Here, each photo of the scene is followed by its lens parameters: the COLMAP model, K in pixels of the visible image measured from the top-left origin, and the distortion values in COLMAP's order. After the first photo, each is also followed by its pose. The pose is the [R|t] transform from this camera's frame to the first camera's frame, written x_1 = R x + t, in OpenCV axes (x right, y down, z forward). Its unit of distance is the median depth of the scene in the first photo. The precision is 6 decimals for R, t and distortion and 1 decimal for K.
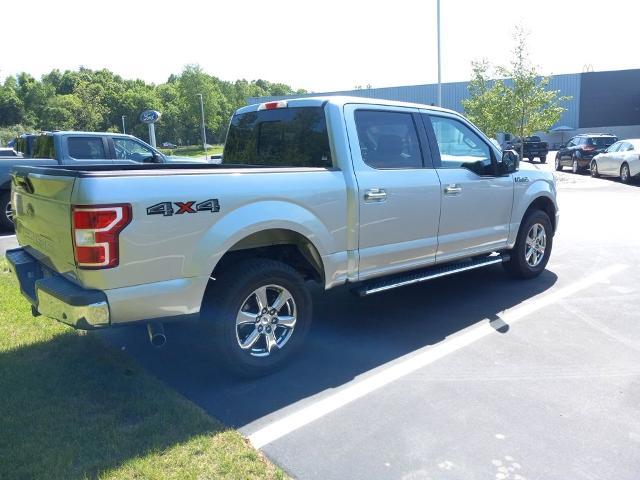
lens RADIAL K [[509.2, 0, 320.0], [0, 509.2, 240.0], [0, 0, 1]] dist [0.025062, -0.015800]
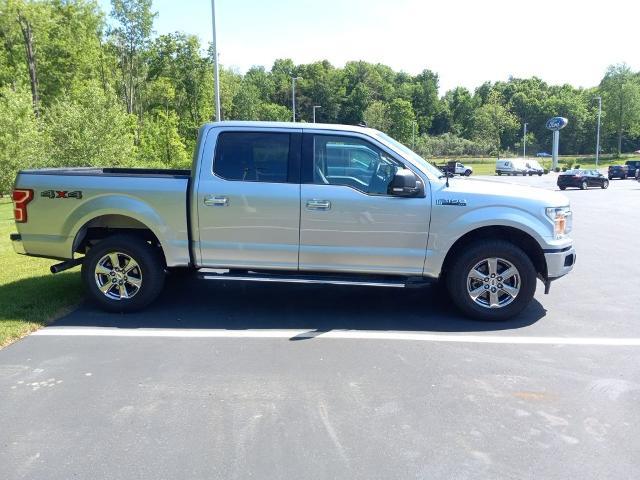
lens RADIAL K [[509.2, 0, 320.0], [0, 509.2, 240.0], [0, 0, 1]] dist [0.025062, -0.015800]
pose [[0.710833, 0.132996, -0.690672, 1.034649], [-0.142071, 0.988869, 0.044199, -0.074803], [0.688863, 0.066706, 0.721816, 0.251579]]
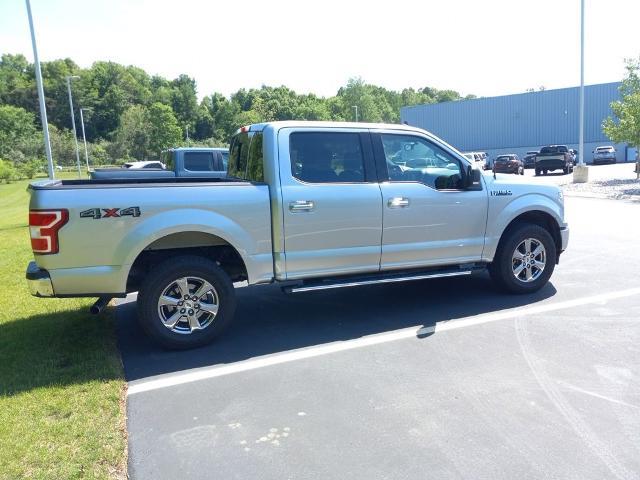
lens RADIAL K [[509.2, 0, 320.0], [0, 509.2, 240.0], [0, 0, 1]] dist [0.025062, -0.015800]
pose [[0.949134, 0.040166, -0.312300, 0.453560], [-0.045021, 0.998951, -0.008347, -0.003960], [0.311637, 0.021983, 0.949947, -0.067069]]
